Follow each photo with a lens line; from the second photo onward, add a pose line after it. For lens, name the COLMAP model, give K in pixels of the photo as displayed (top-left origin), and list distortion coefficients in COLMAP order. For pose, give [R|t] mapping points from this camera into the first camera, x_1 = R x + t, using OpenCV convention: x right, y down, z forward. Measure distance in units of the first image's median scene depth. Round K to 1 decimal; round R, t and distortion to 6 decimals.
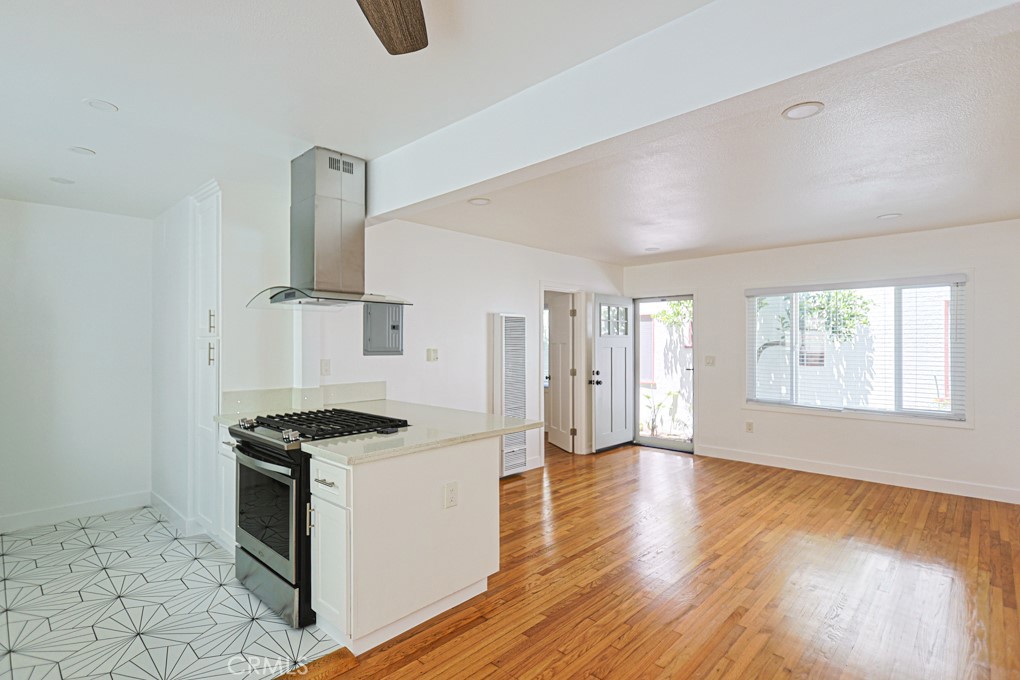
lens RADIAL K [[495.5, 0, 506.7], [0, 495.5, 342.0], [0, 0, 1]] dist [-0.003508, -0.000164]
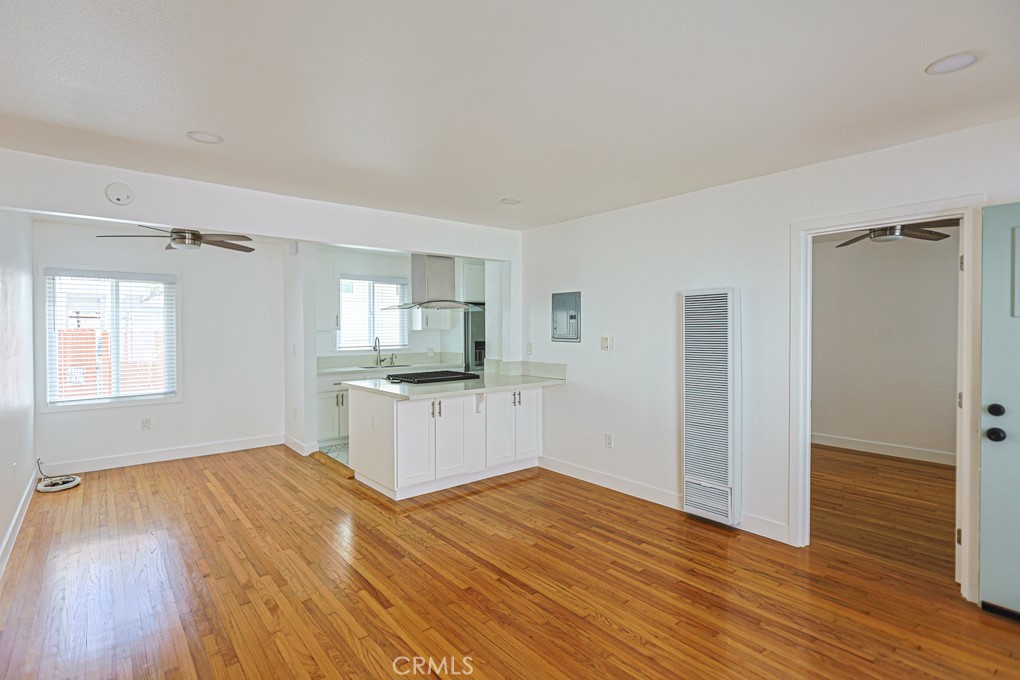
lens RADIAL K [[495.5, 0, 505.7], [0, 495.5, 338.3], [0, 0, 1]] dist [-0.003508, -0.000164]
pose [[-0.113234, 0.021333, -0.993339, 0.901112], [0.006511, 0.999764, 0.020729, -0.006018], [0.993547, -0.004121, -0.113346, 0.978531]]
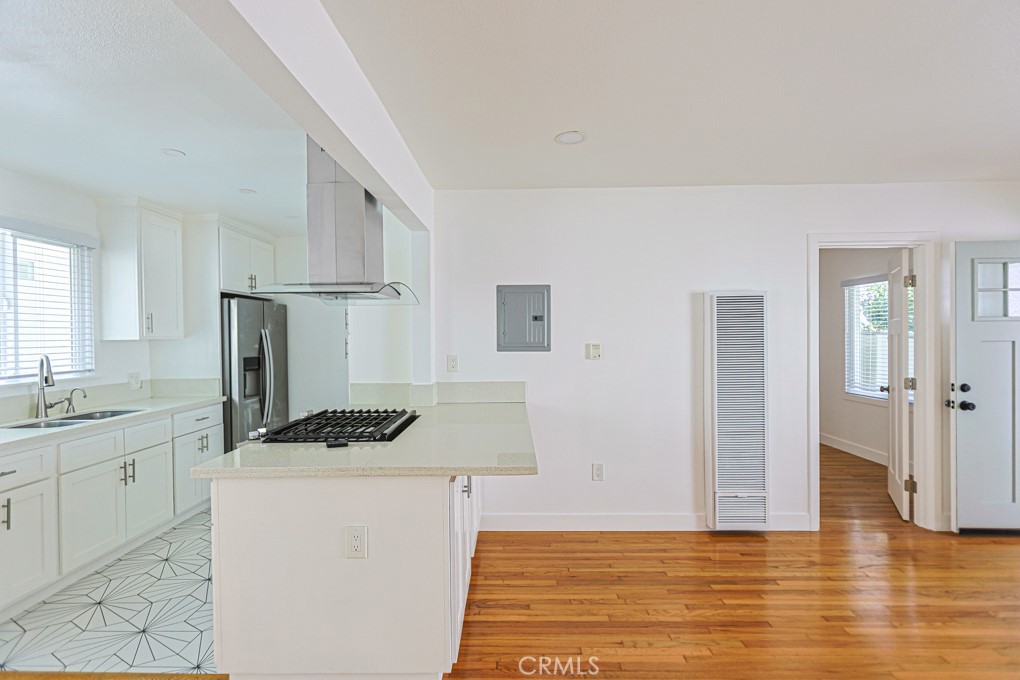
lens RADIAL K [[495.5, 0, 511.5], [0, 495.5, 340.6], [0, 0, 1]] dist [-0.003508, -0.000164]
pose [[0.678572, 0.002795, -0.734529, 0.360624], [0.011962, 0.999818, 0.014856, -0.004589], [0.734437, -0.018867, 0.678415, 0.400391]]
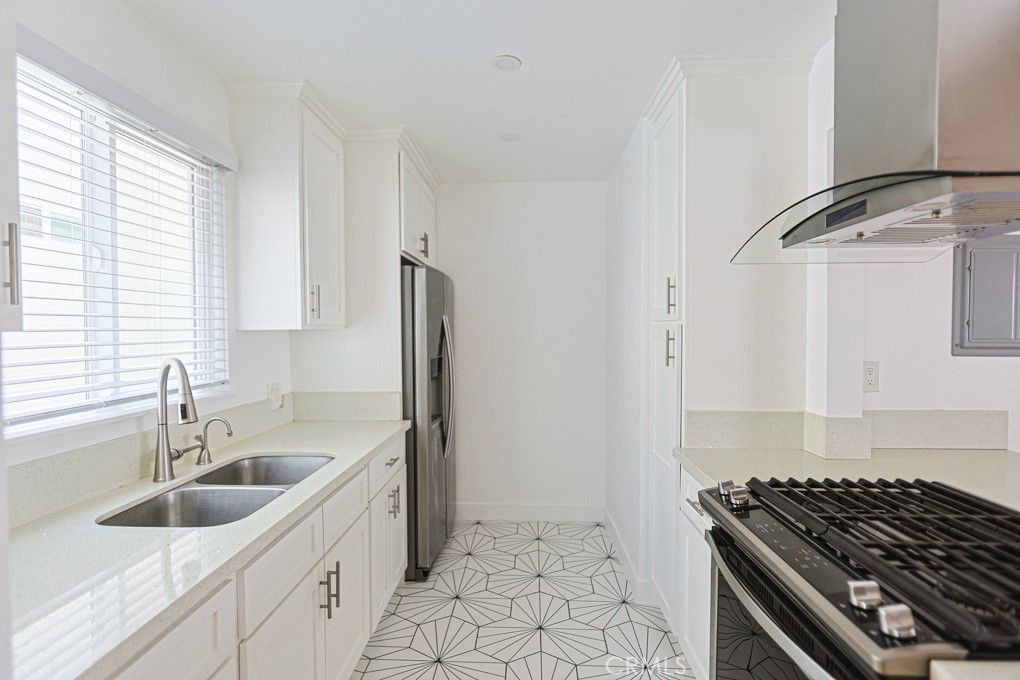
lens RADIAL K [[495.5, 0, 510.9], [0, 495.5, 342.3], [0, 0, 1]] dist [-0.003508, -0.000164]
pose [[0.659782, 0.019470, -0.751205, -0.199544], [0.004306, 0.999550, 0.029689, -0.002187], [0.751445, -0.022823, 0.659401, 0.335628]]
